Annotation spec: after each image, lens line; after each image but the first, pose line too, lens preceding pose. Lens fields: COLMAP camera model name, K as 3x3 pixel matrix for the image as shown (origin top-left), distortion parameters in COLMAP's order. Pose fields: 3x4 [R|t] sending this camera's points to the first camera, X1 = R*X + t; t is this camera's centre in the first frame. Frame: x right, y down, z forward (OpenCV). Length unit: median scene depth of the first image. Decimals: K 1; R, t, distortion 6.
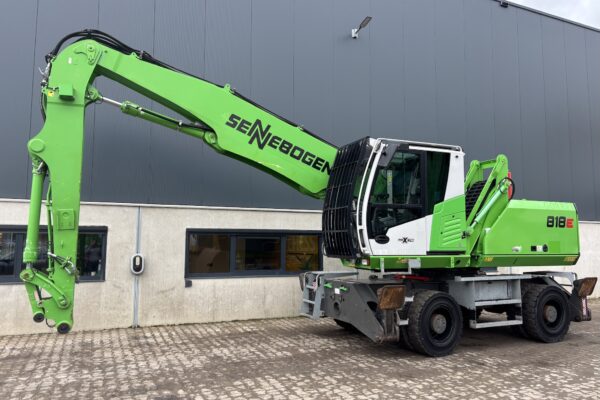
lens RADIAL K [[453.3, 0, 295.3], [0, 453.3, 204.3], [0, 0, 1]] dist [0.032810, -0.006858]
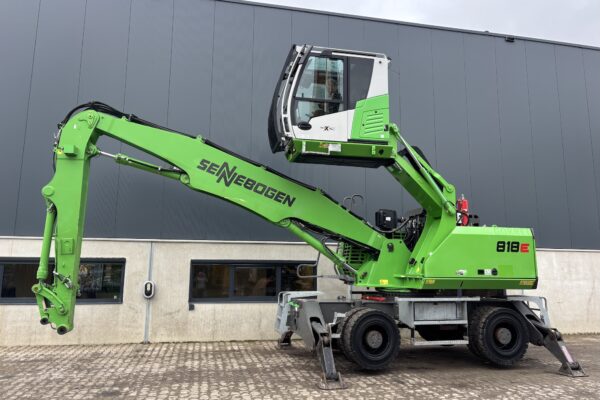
lens RADIAL K [[451.1, 0, 300.0], [0, 451.1, 200.0], [0, 0, 1]] dist [0.053568, -0.050851]
pose [[0.980435, -0.024295, -0.195337, 0.339598], [0.010439, 0.997375, -0.071650, 0.001548], [0.196565, 0.068209, 0.978115, -0.130542]]
